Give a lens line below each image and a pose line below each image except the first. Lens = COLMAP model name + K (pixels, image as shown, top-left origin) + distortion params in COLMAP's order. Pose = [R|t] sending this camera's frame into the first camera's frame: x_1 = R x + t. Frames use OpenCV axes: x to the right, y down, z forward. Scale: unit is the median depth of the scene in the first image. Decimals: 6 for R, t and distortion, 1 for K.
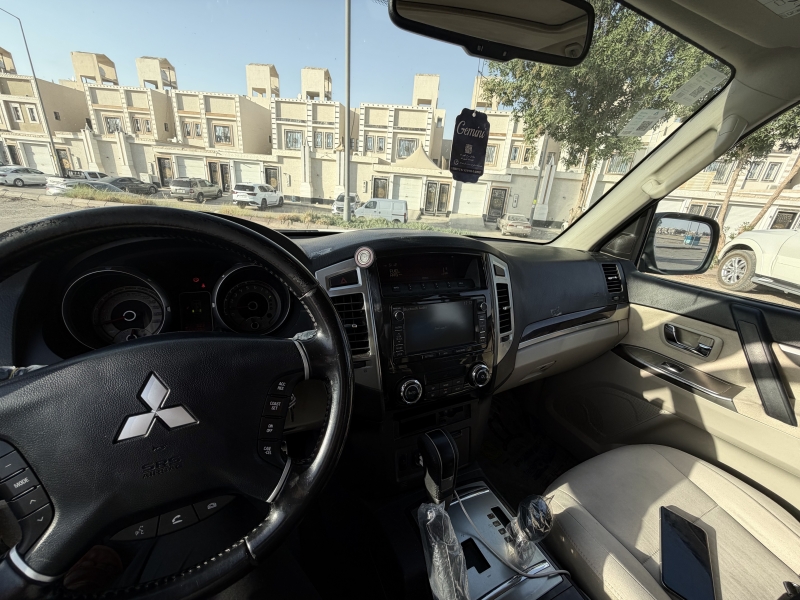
lens RADIAL K [[324.2, 0, 400.7], [0, 324.2, 297.9], [0, 0, 1]] dist [0.007329, 0.000037]
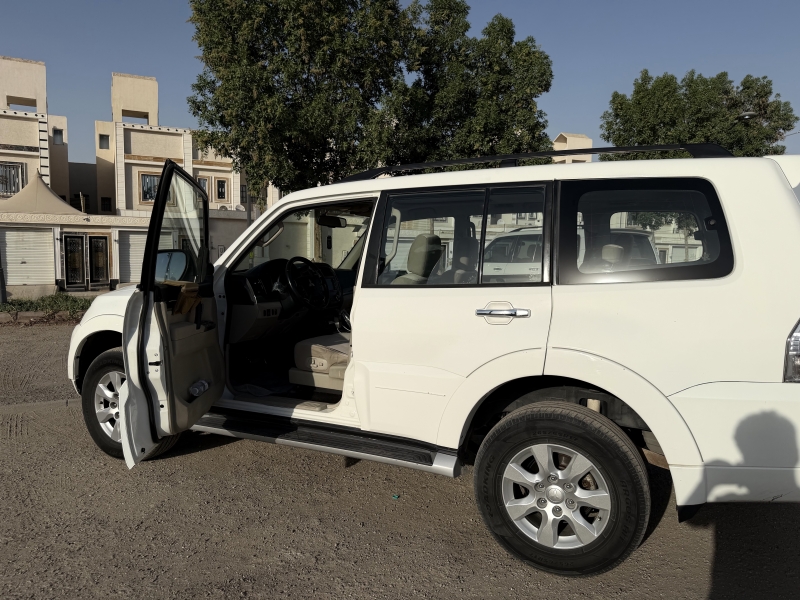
lens RADIAL K [[573.6, 0, 400.0], [0, 573.6, 300.0], [0, 0, 1]] dist [0.047395, -0.071833]
pose [[0.789884, -0.122940, 0.600808, -1.861202], [0.247412, 0.960316, -0.128769, 0.768721], [-0.561134, 0.250359, 0.788954, -2.739874]]
